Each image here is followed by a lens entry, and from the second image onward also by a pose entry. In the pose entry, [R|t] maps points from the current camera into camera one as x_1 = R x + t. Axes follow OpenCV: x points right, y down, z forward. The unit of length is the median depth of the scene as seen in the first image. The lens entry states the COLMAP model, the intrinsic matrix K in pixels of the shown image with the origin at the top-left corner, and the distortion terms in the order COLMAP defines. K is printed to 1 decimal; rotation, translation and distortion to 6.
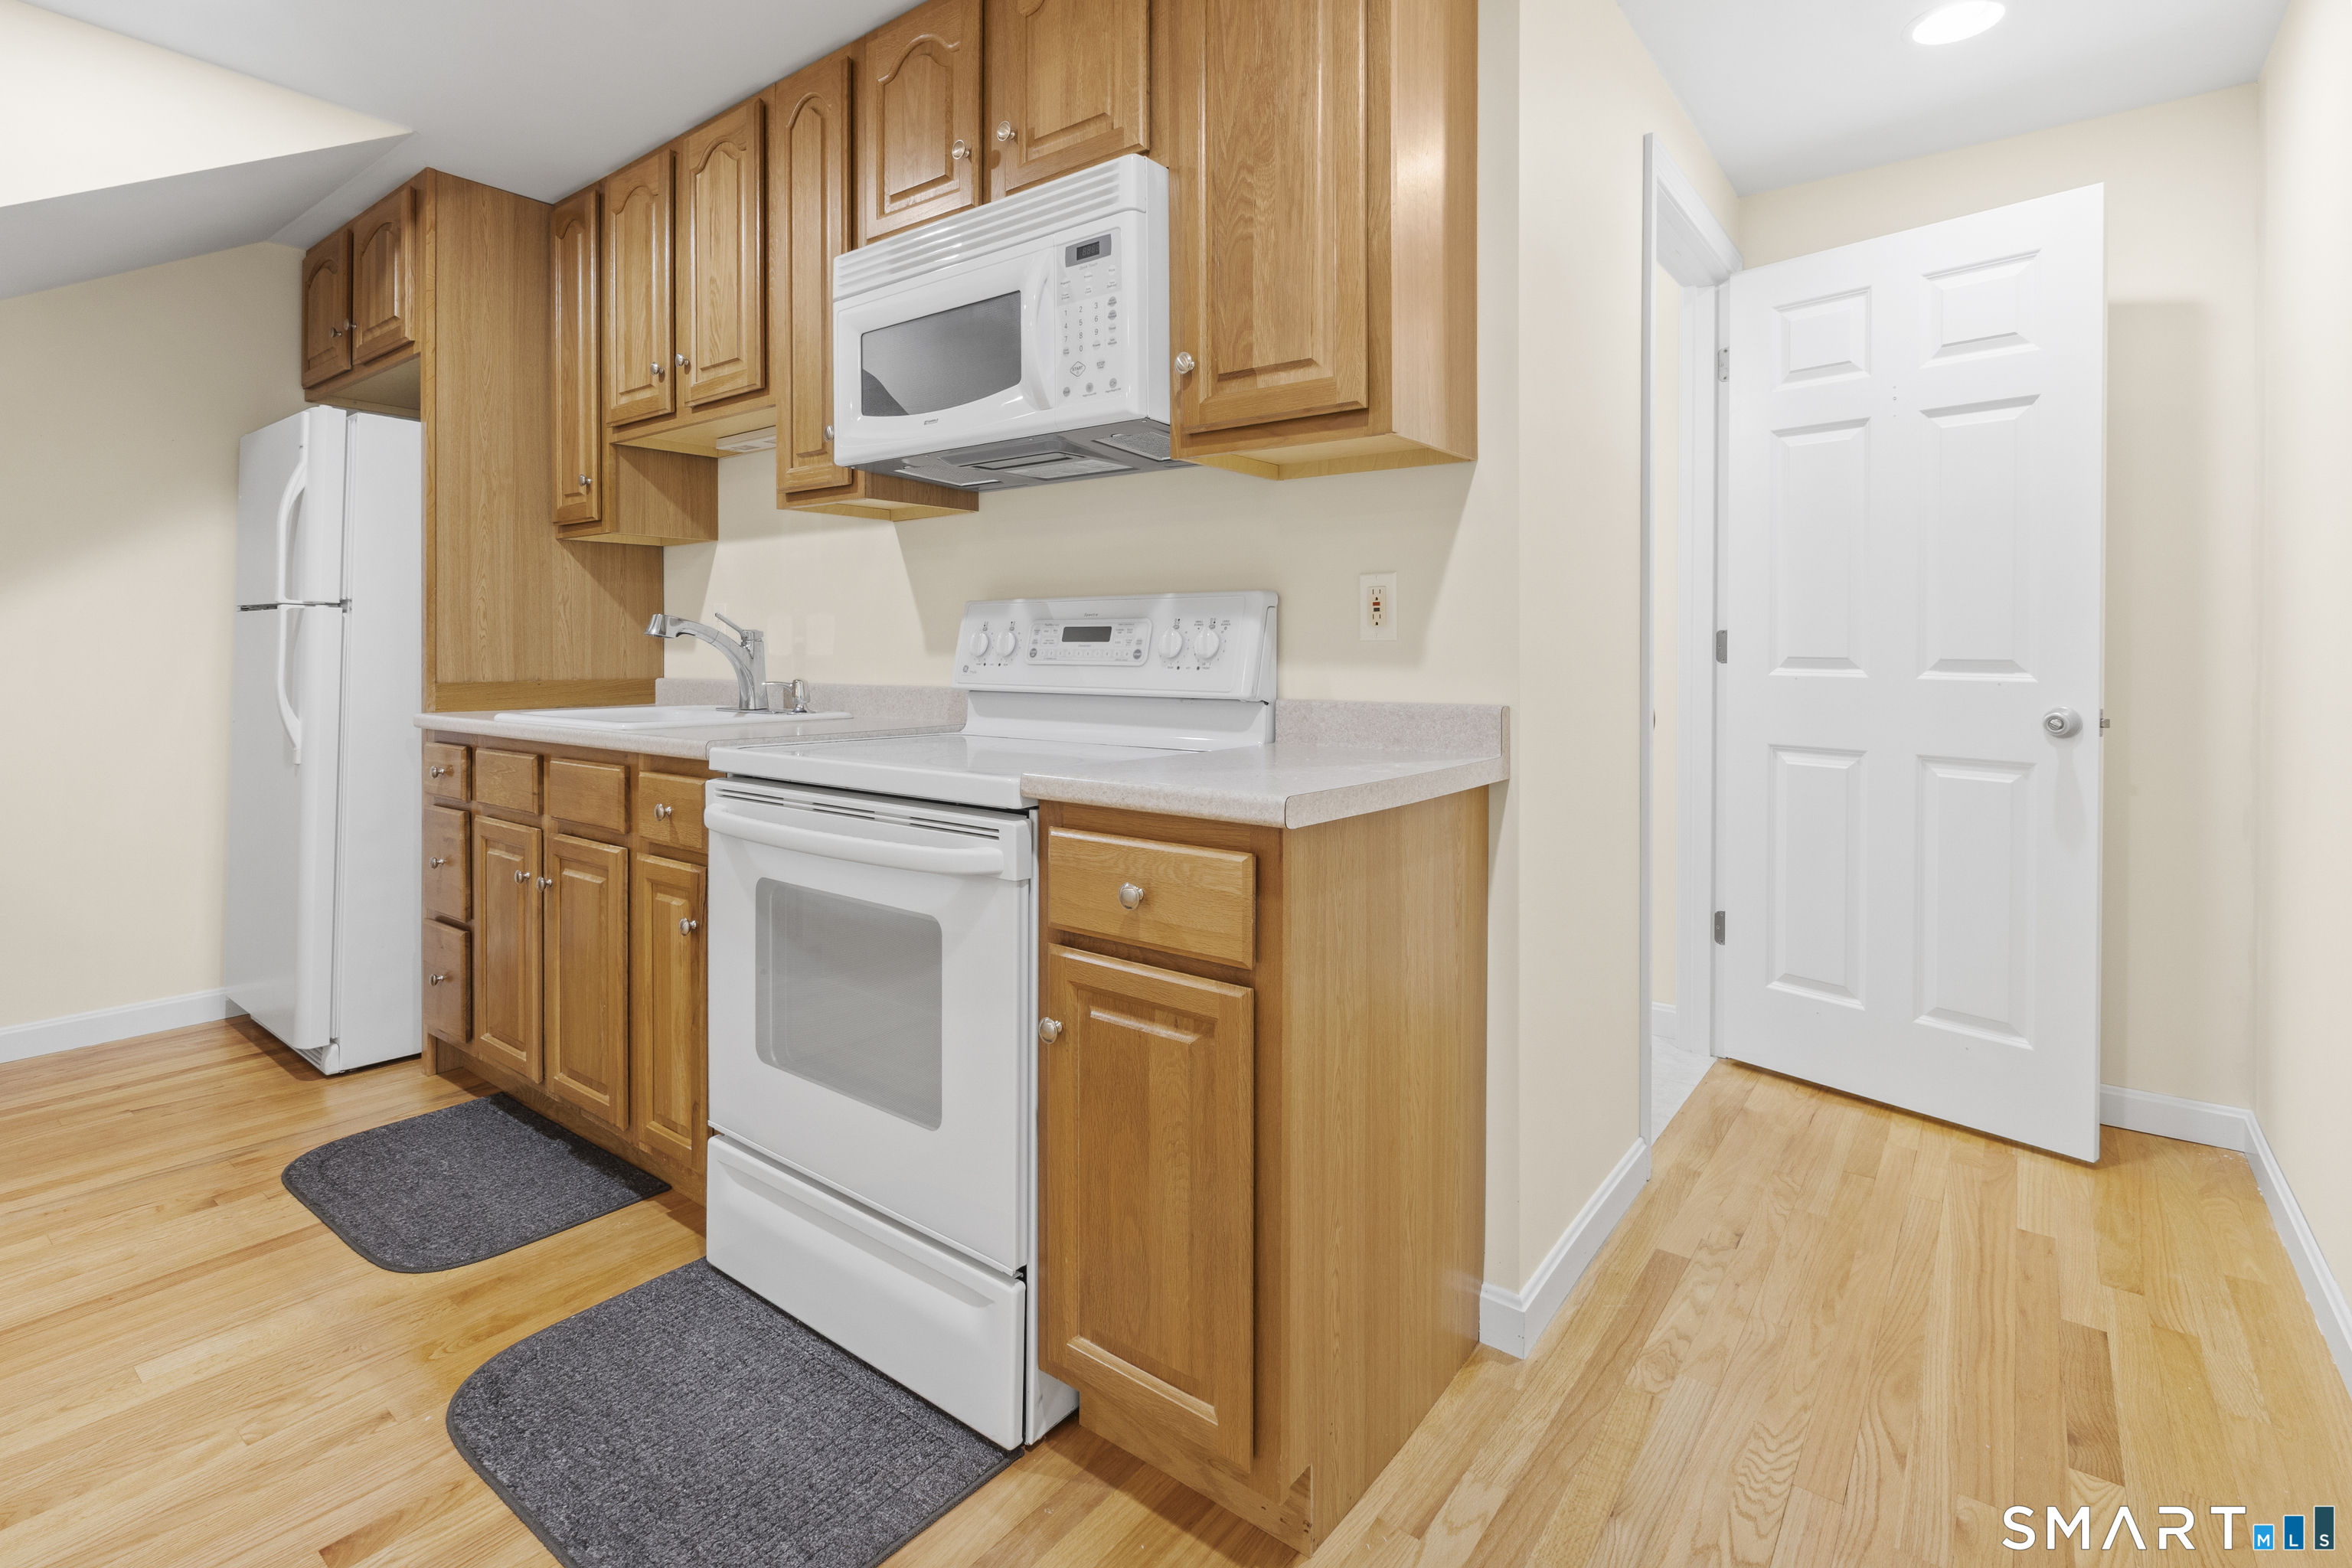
lens RADIAL K [[1110.7, 0, 1157.4], [0, 1110.7, 648.9], [0, 0, 1]] dist [-0.003863, -0.000134]
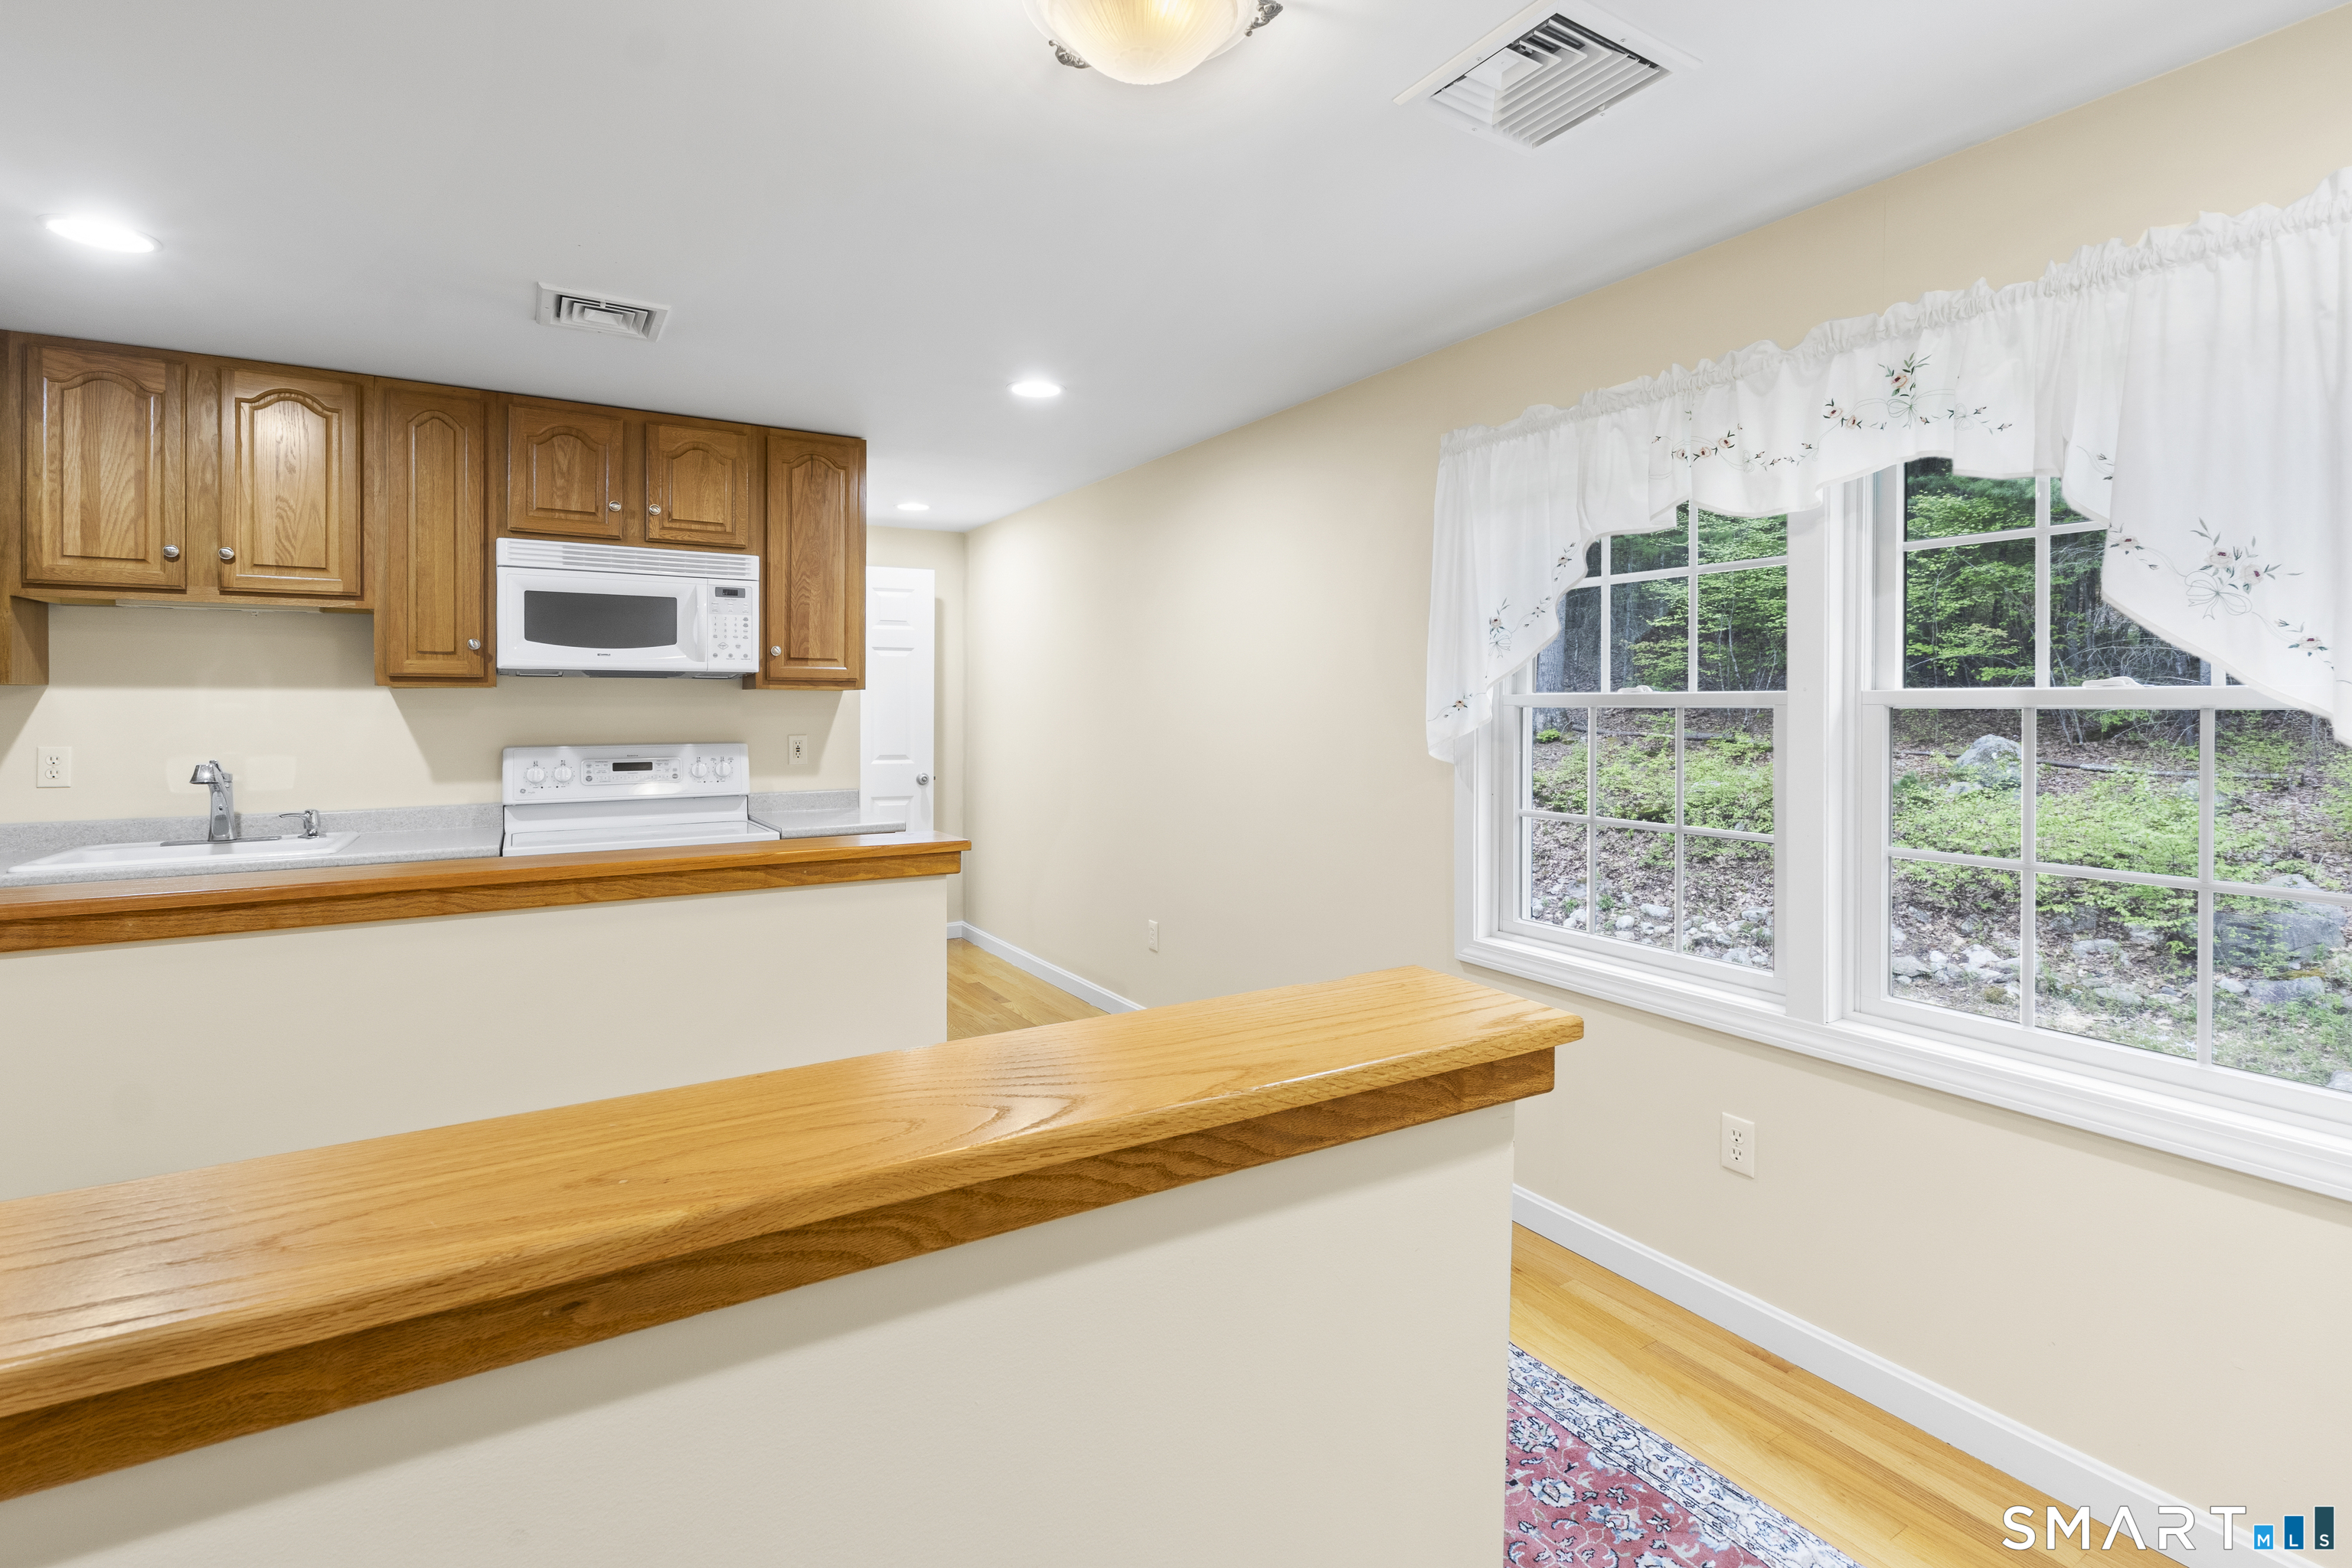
lens RADIAL K [[1110.7, 0, 1180.7], [0, 1110.7, 706.1], [0, 0, 1]] dist [-0.003863, -0.000134]
pose [[0.343949, -0.005874, 0.938970, -1.516111], [0.002385, 0.999983, 0.005383, -0.124458], [-0.938985, 0.000388, 0.343957, -0.478930]]
